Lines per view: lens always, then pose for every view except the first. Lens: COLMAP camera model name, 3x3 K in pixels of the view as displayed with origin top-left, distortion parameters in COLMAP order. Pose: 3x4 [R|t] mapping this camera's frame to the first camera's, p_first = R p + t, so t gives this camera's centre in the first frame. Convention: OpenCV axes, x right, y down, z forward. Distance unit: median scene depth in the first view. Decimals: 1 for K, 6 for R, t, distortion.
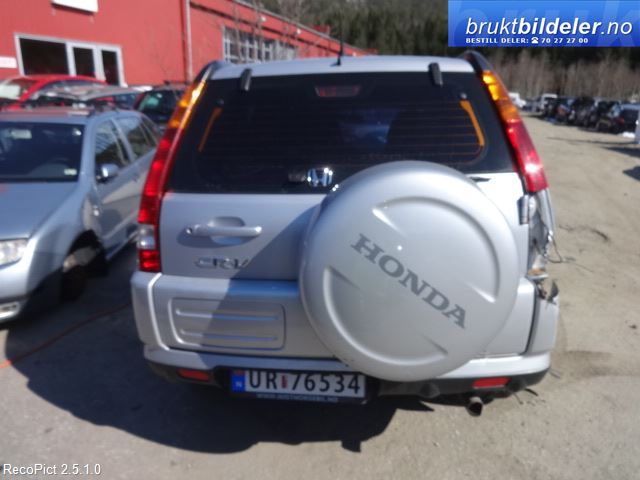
lens RADIAL K [[470.0, 0, 317.4], [0, 470.0, 239.3], [0, 0, 1]] dist [-0.004253, -0.000825]
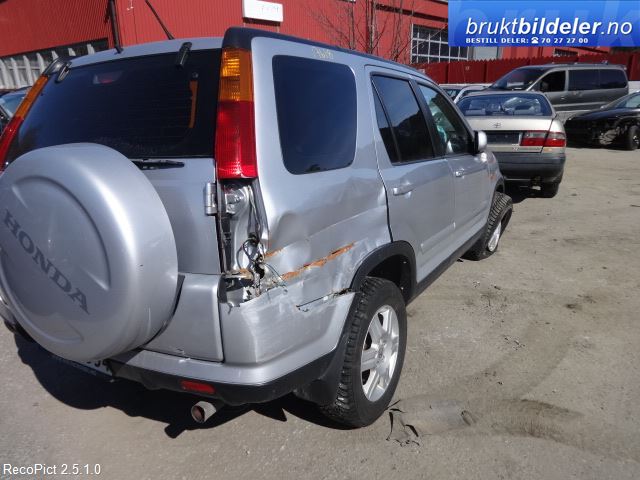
lens RADIAL K [[470.0, 0, 317.8], [0, 470.0, 240.9], [0, 0, 1]] dist [-0.004253, -0.000825]
pose [[0.912317, 0.092940, -0.398798, 1.132896], [-0.091631, 0.995541, 0.022391, -0.027364], [0.399101, 0.016115, 0.916765, 0.298842]]
